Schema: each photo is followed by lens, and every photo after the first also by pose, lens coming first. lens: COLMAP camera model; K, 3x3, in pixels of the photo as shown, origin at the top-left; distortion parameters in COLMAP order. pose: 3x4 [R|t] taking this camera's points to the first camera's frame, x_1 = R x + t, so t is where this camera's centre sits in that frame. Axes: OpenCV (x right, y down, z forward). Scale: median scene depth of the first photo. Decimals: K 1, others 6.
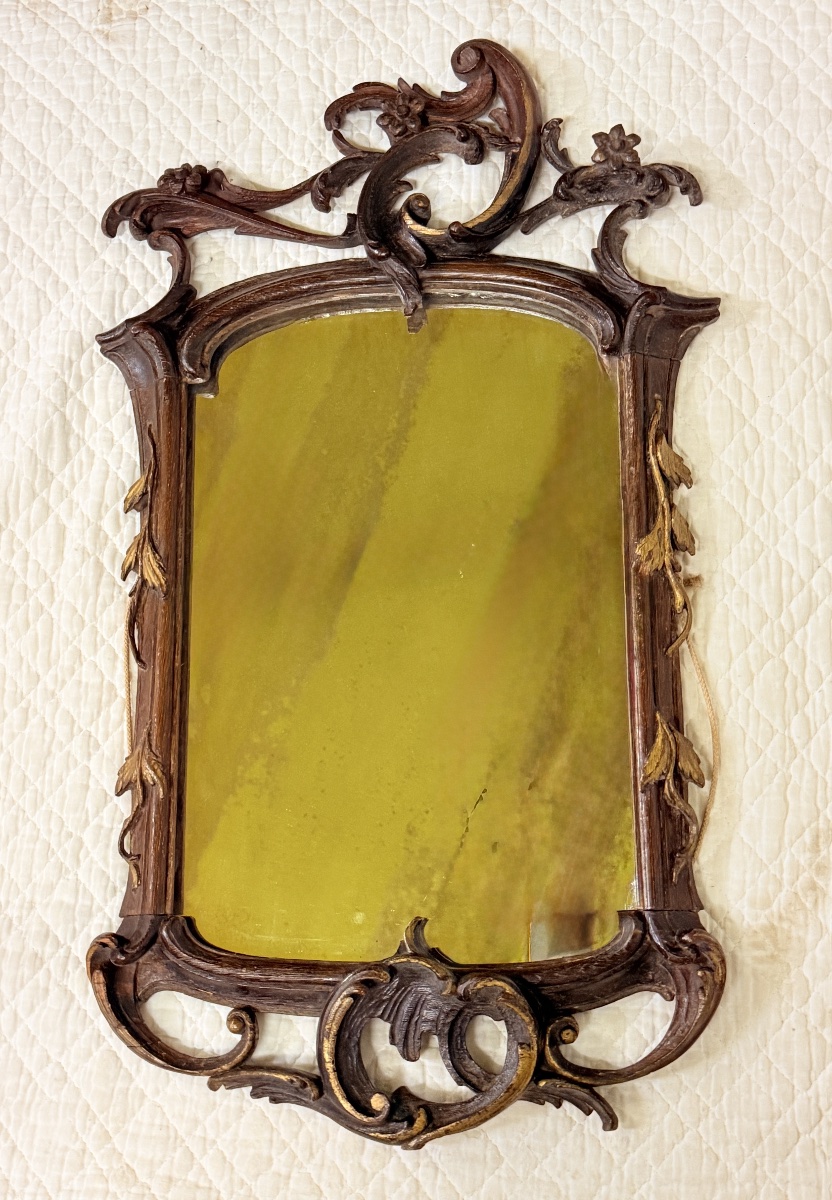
lens RADIAL K [[1423.6, 0, 401.9], [0, 1423.6, 656.5], [0, 0, 1]] dist [0.224096, -0.515229]
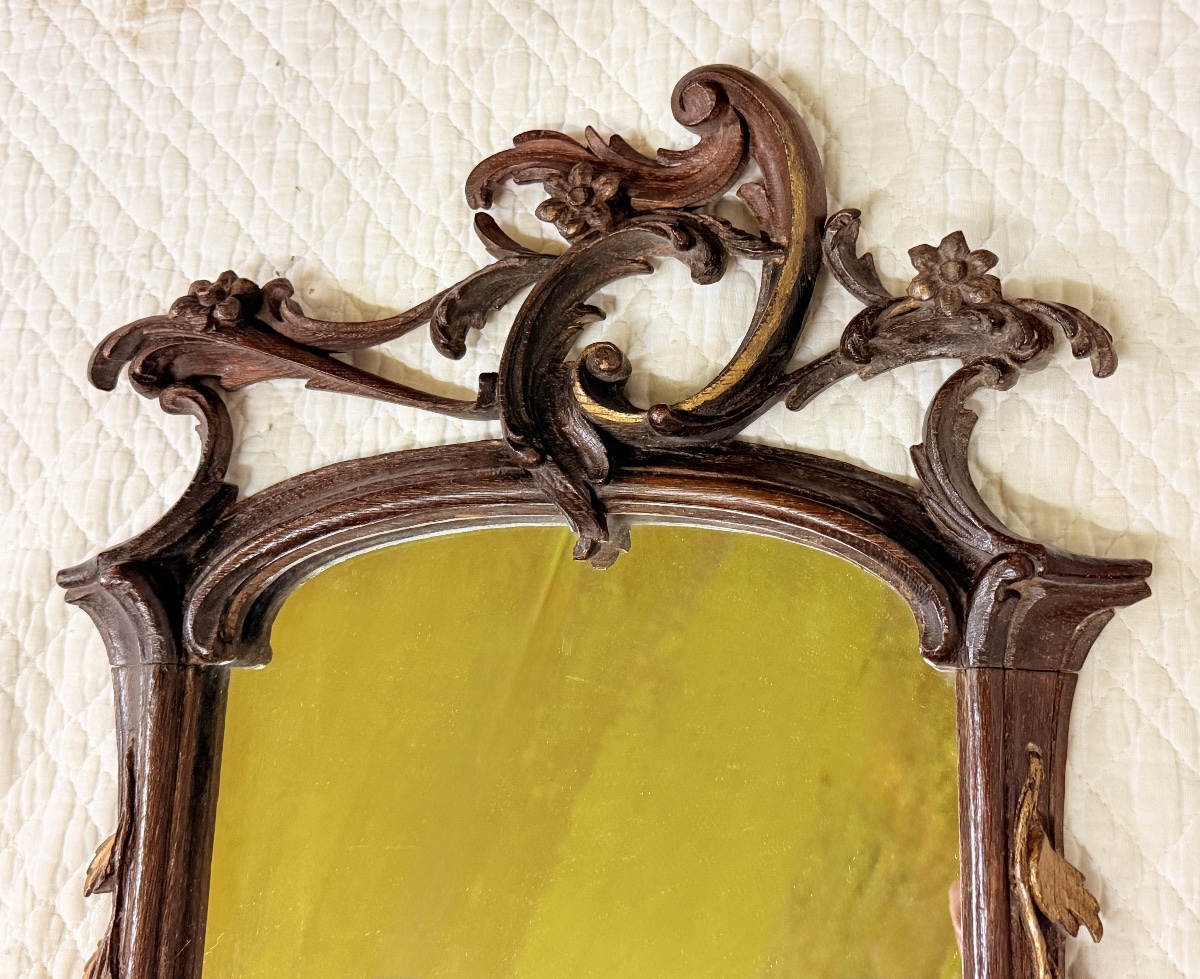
lens RADIAL K [[1524.3, 0, 711.8], [0, 1524.3, 407.9], [0, 0, 1]] dist [0.213547, -0.493976]
pose [[0.995201, 0.003871, -0.097774, 0.107901], [-0.006455, 0.999638, -0.026127, -0.268283], [0.097638, 0.026633, 0.994866, 0.395775]]
